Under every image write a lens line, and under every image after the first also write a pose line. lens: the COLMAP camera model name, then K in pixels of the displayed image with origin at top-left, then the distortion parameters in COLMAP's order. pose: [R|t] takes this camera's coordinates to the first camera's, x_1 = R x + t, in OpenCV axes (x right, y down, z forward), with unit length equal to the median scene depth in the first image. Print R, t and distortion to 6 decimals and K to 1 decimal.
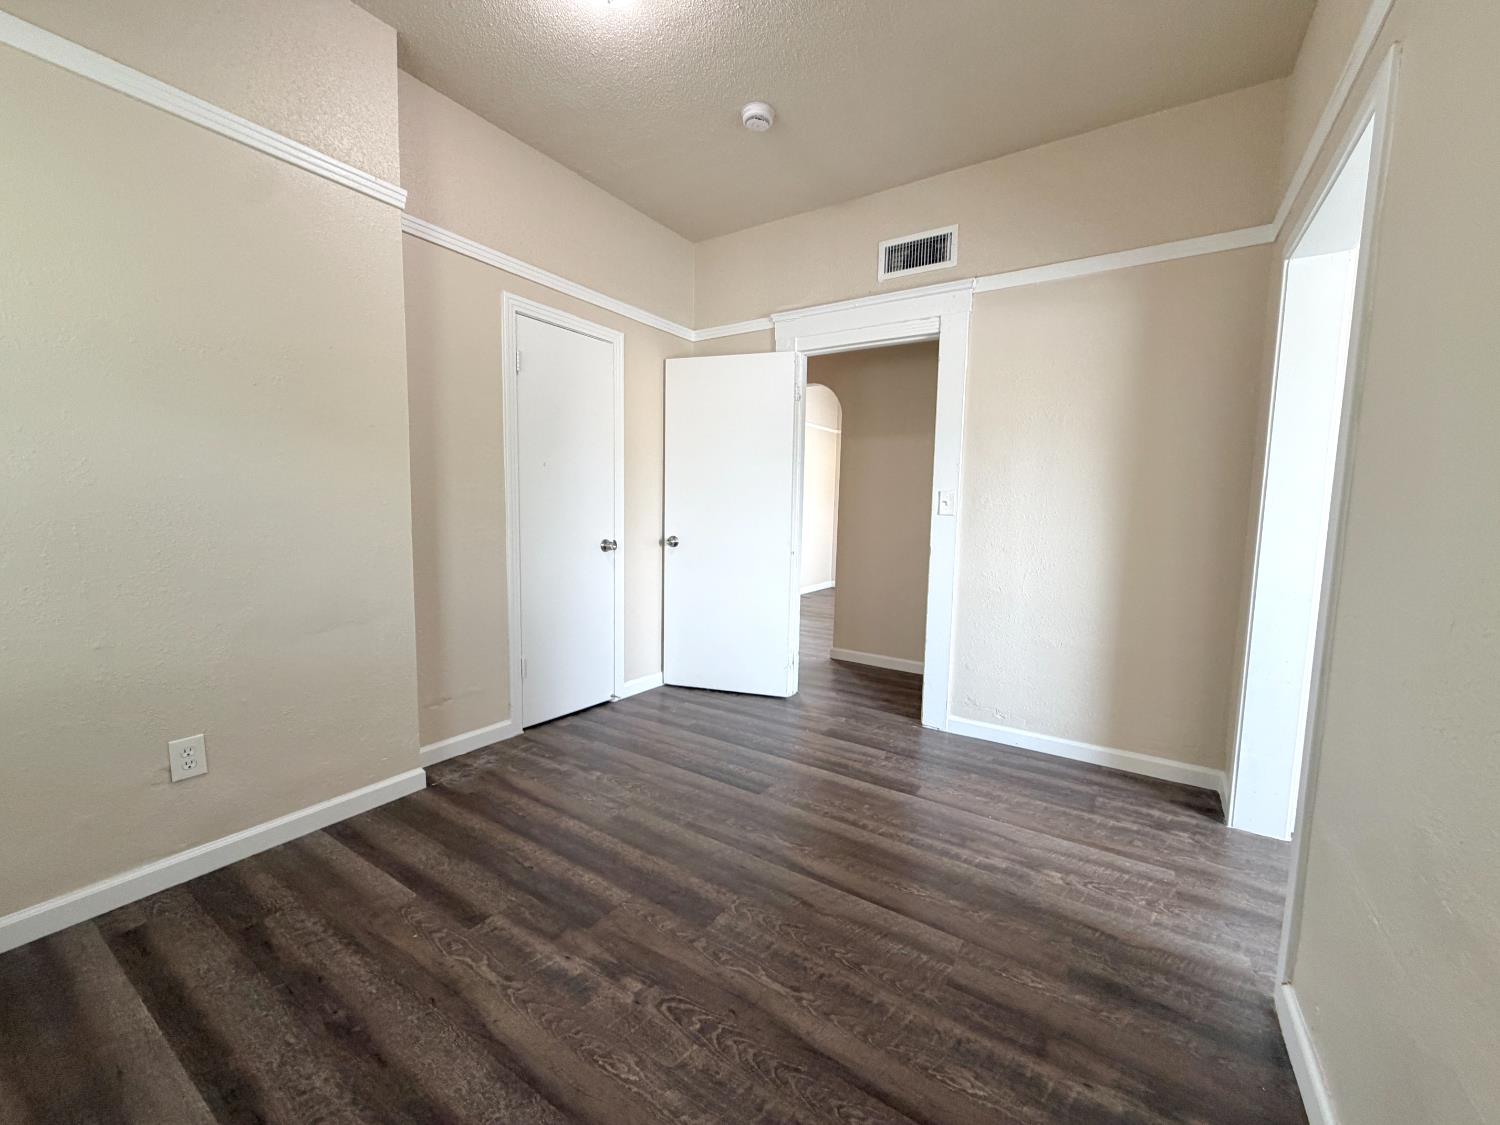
lens RADIAL K [[598.7, 0, 745.8], [0, 598.7, 564.0], [0, 0, 1]] dist [-0.000370, 0.000544]
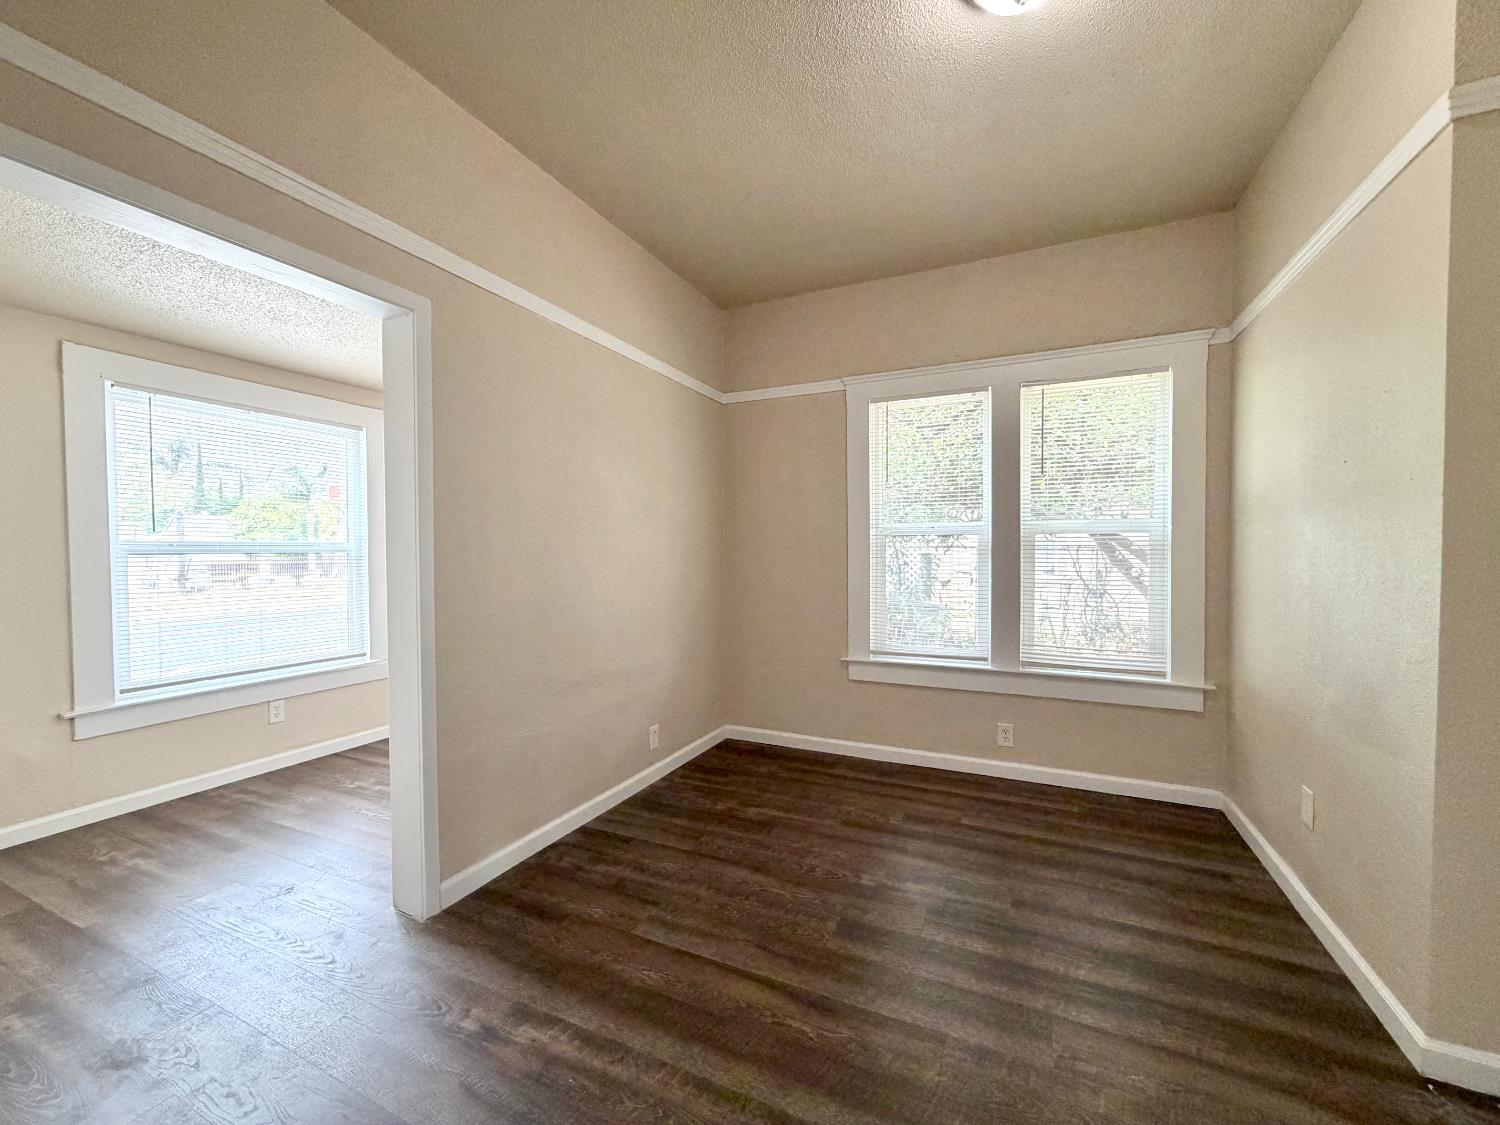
lens RADIAL K [[589.3, 0, 747.2], [0, 589.3, 559.2], [0, 0, 1]] dist [0.000463, 0.000104]
pose [[-0.990040, -0.012050, -0.140268, 0.301254], [-0.027247, 0.993893, 0.106933, -0.248662], [0.138123, 0.109690, -0.984322, 2.078838]]
